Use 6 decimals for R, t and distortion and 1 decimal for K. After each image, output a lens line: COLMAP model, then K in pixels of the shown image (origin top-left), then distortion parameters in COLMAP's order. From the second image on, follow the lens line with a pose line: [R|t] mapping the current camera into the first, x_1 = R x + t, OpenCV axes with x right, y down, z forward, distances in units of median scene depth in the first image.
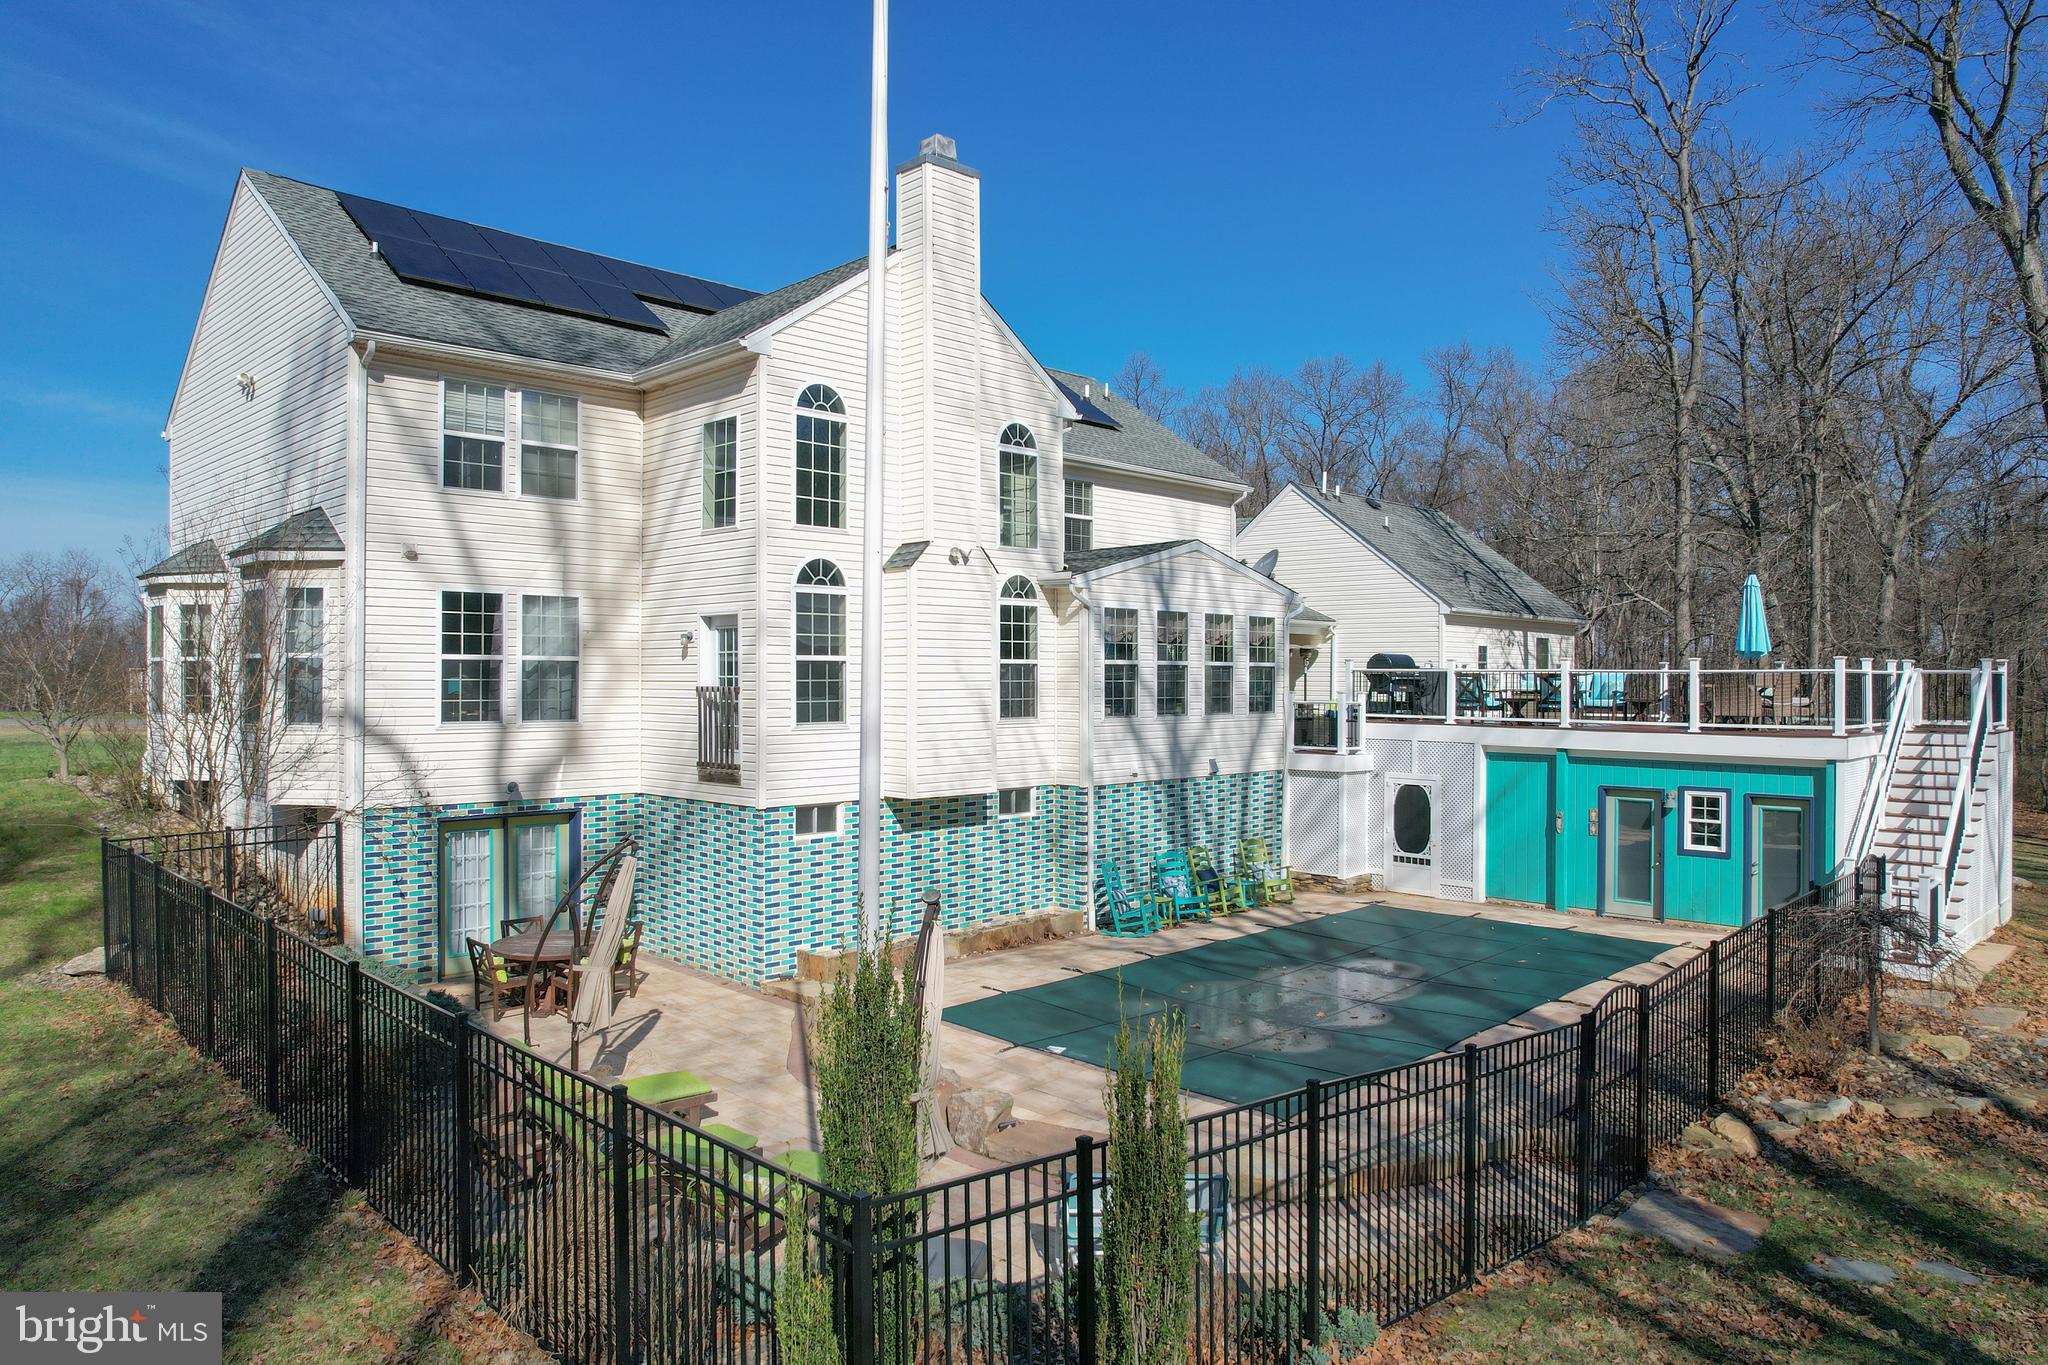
lens RADIAL K [[1307.3, 0, 1025.8], [0, 1307.3, 679.3], [0, 0, 1]] dist [-0.072009, 0.064943]
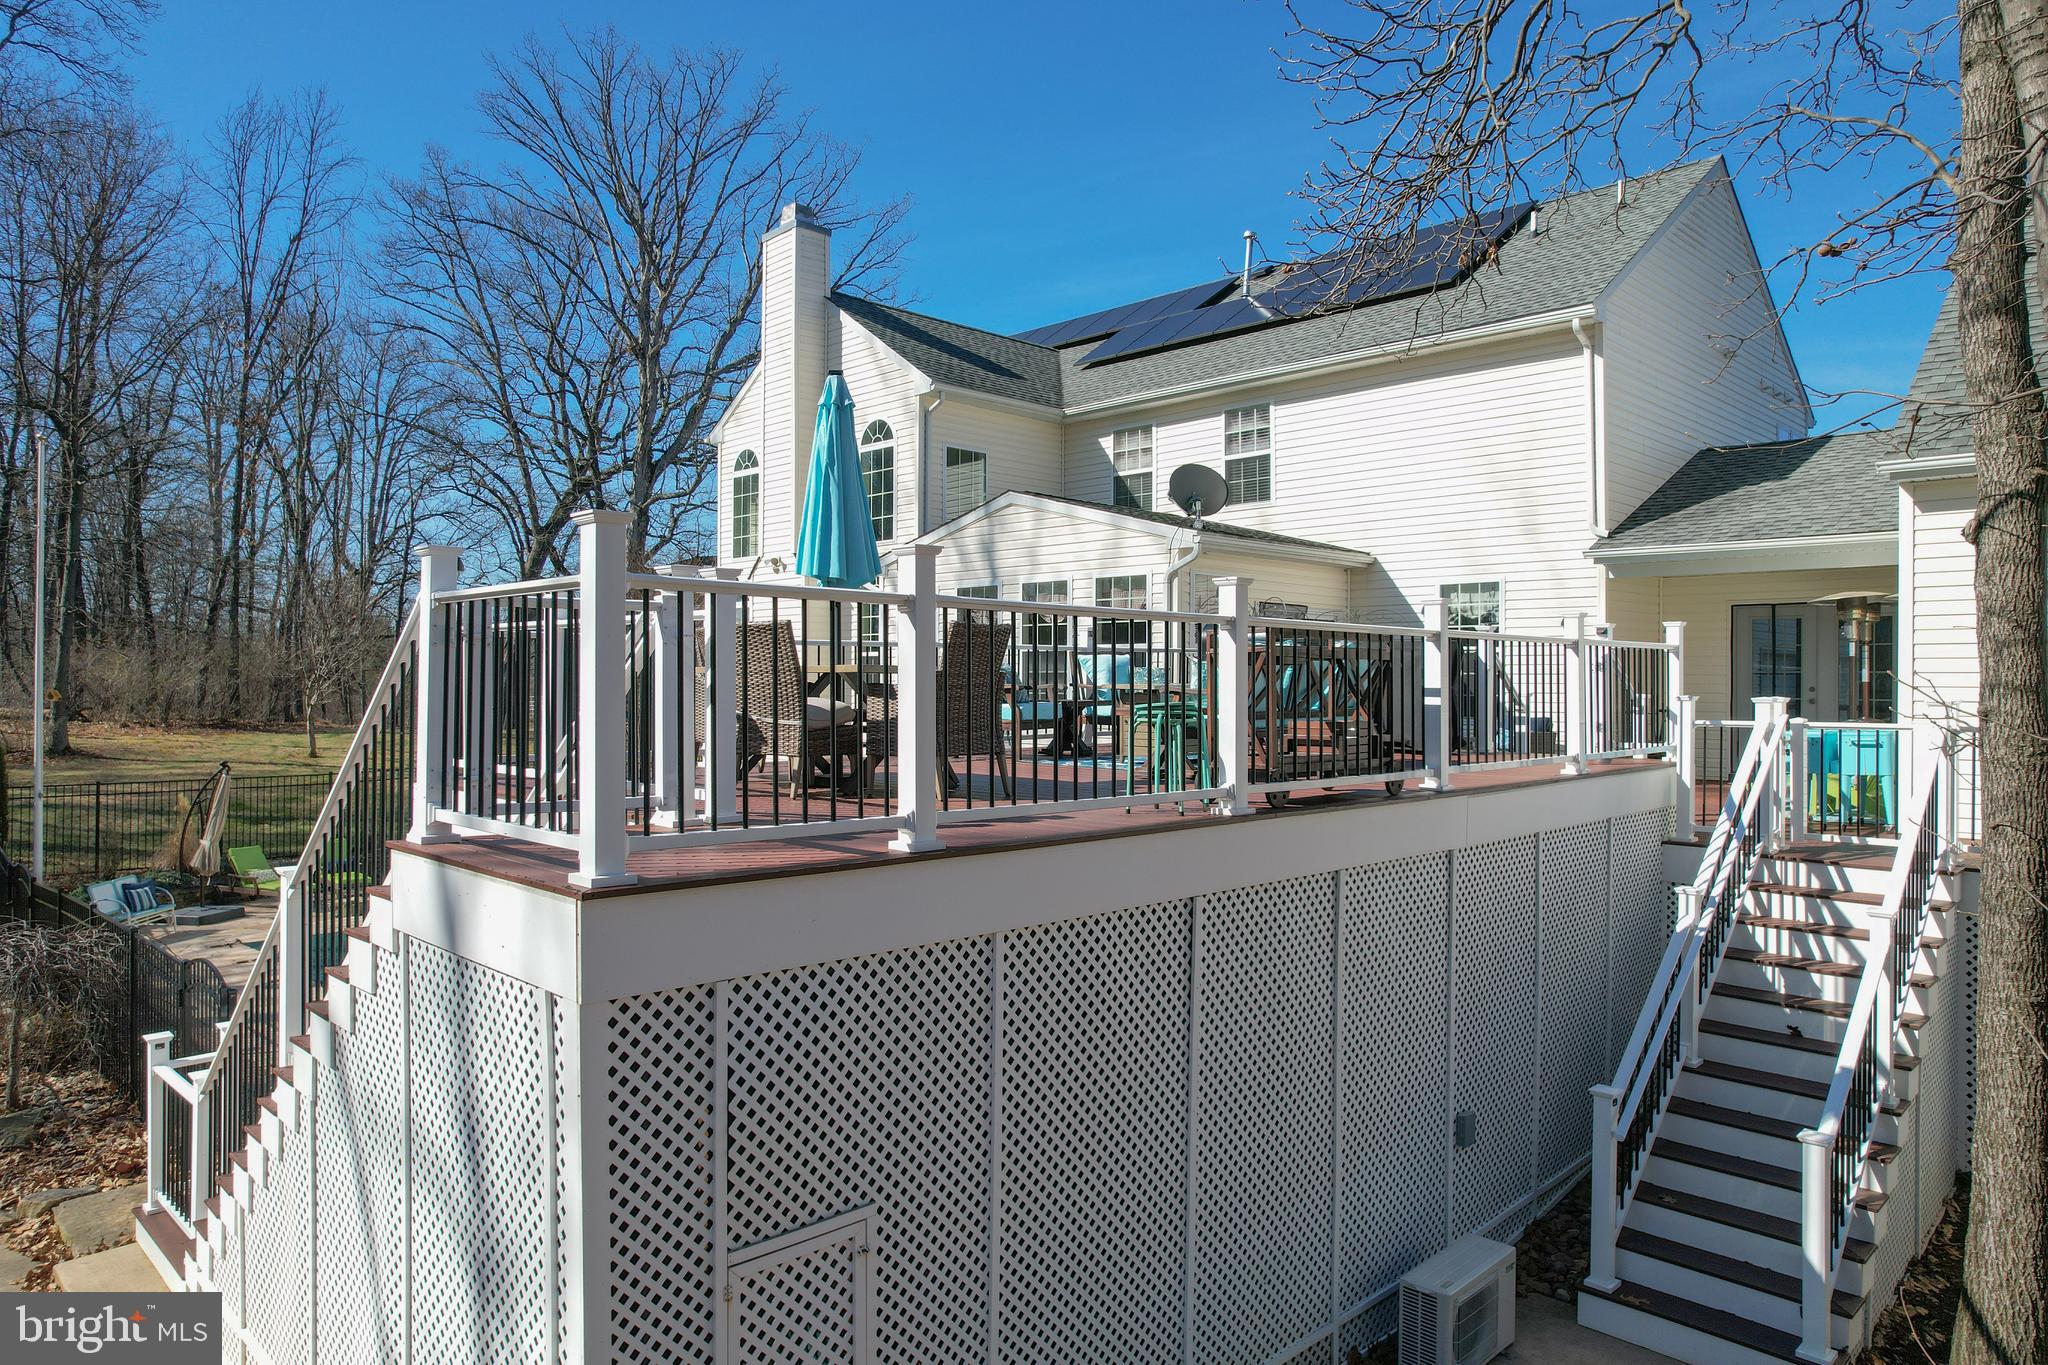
lens RADIAL K [[1307.3, 0, 1025.8], [0, 1307.3, 679.3], [0, 0, 1]] dist [-0.072009, 0.064943]
pose [[-0.010383, -0.005609, -0.999930, 1.002954], [-0.004695, 0.999974, -0.005560, 0.011110], [0.999935, 0.004637, -0.010409, 1.123034]]
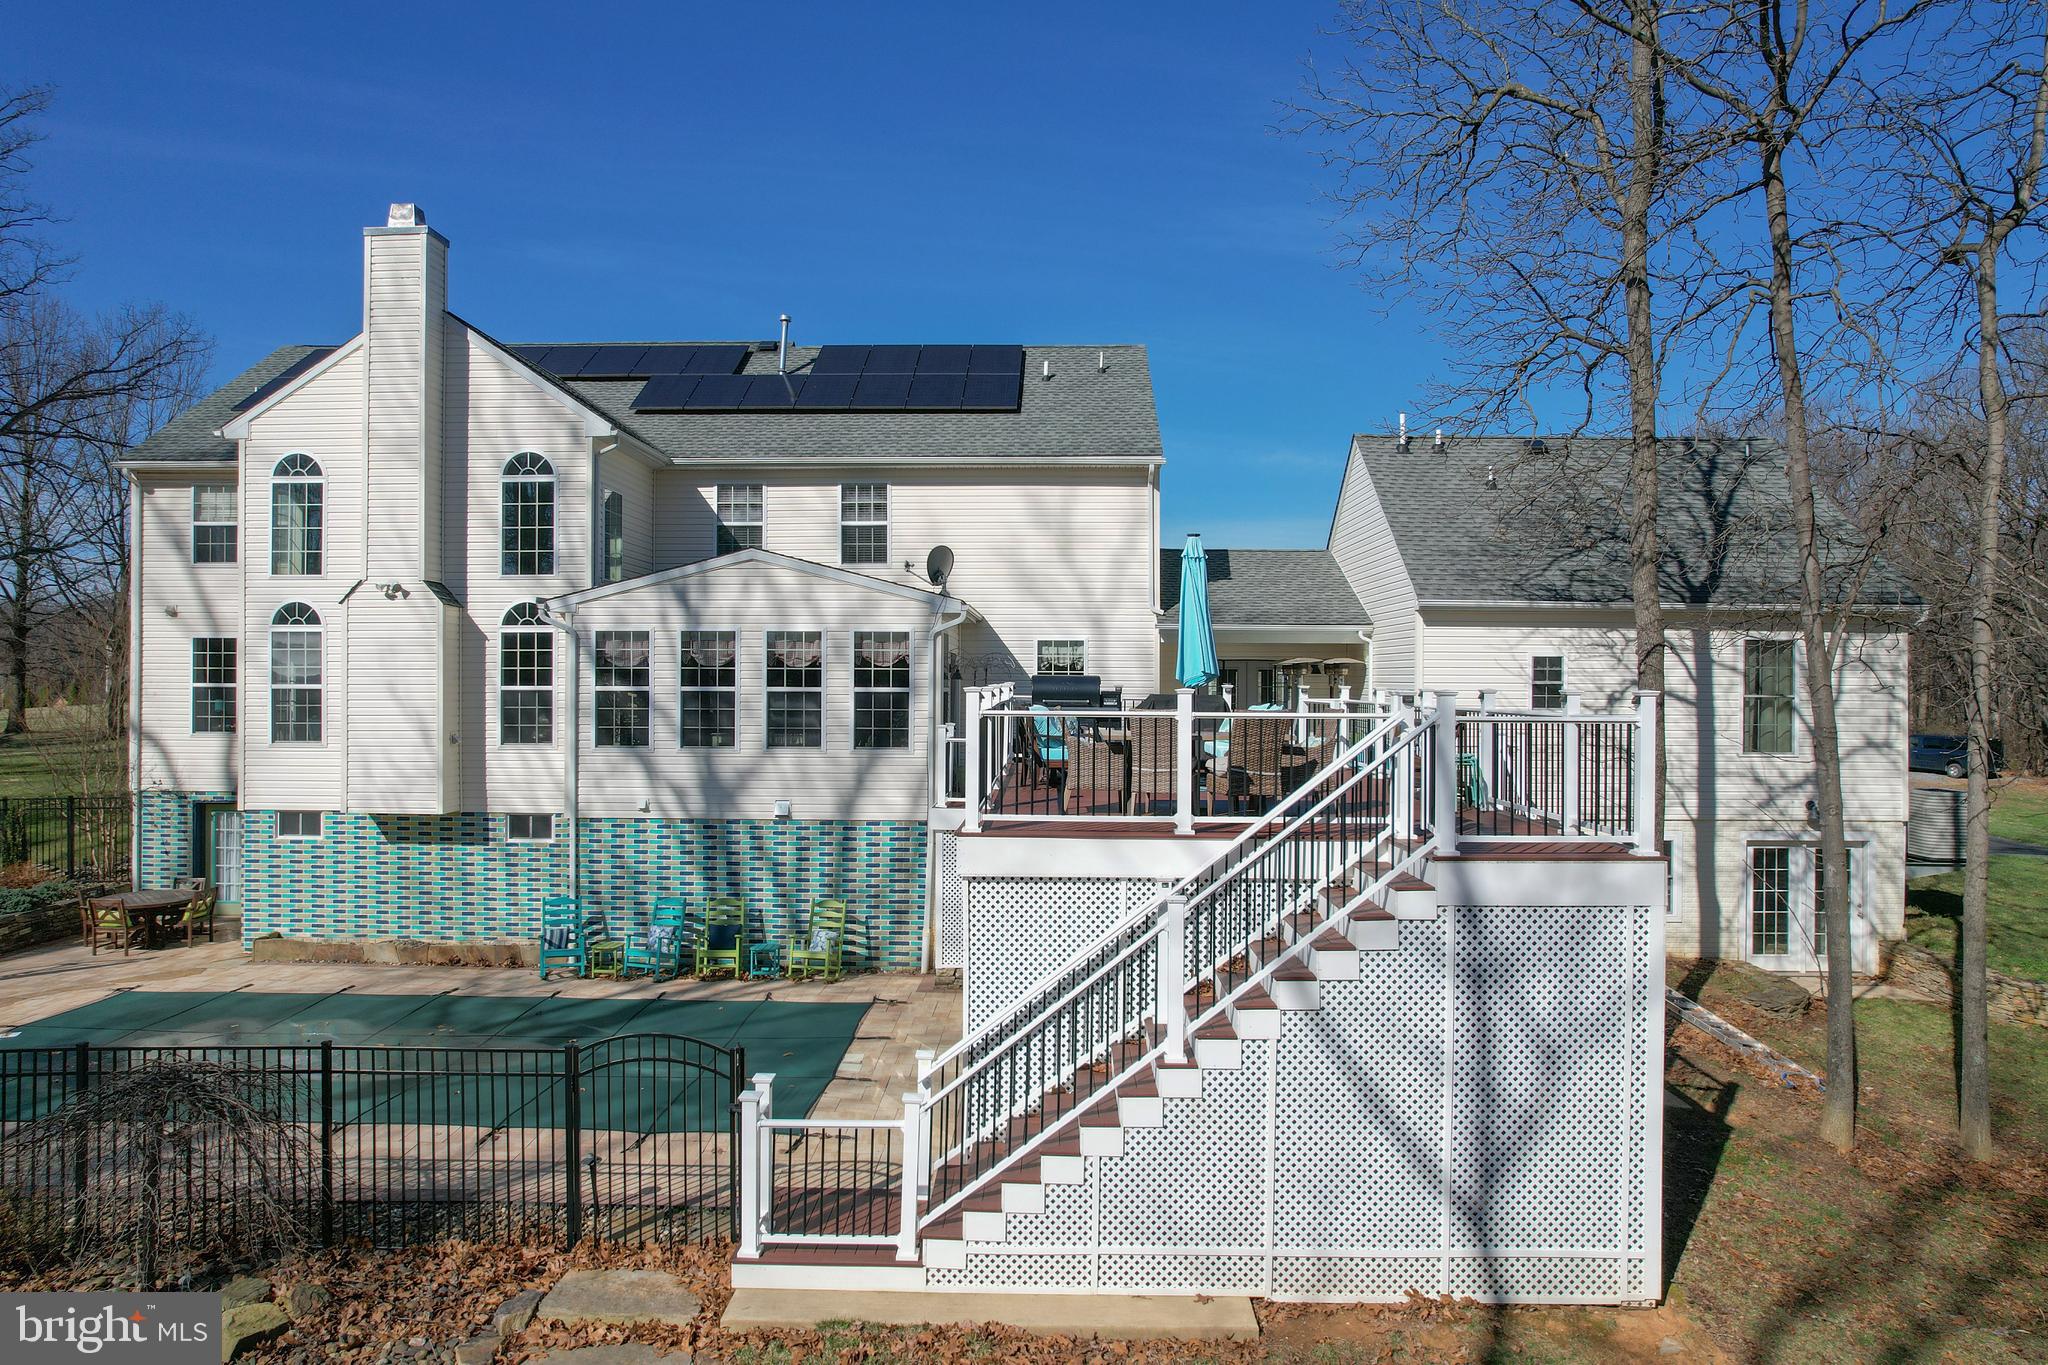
lens RADIAL K [[1307.3, 0, 1025.8], [0, 1307.3, 679.3], [0, 0, 1]] dist [-0.072009, 0.064943]
pose [[0.686889, -0.000432, -0.726762, 0.983145], [-0.002786, 0.999991, -0.003228, -0.018136], [0.726757, 0.004243, 0.686881, 0.590038]]
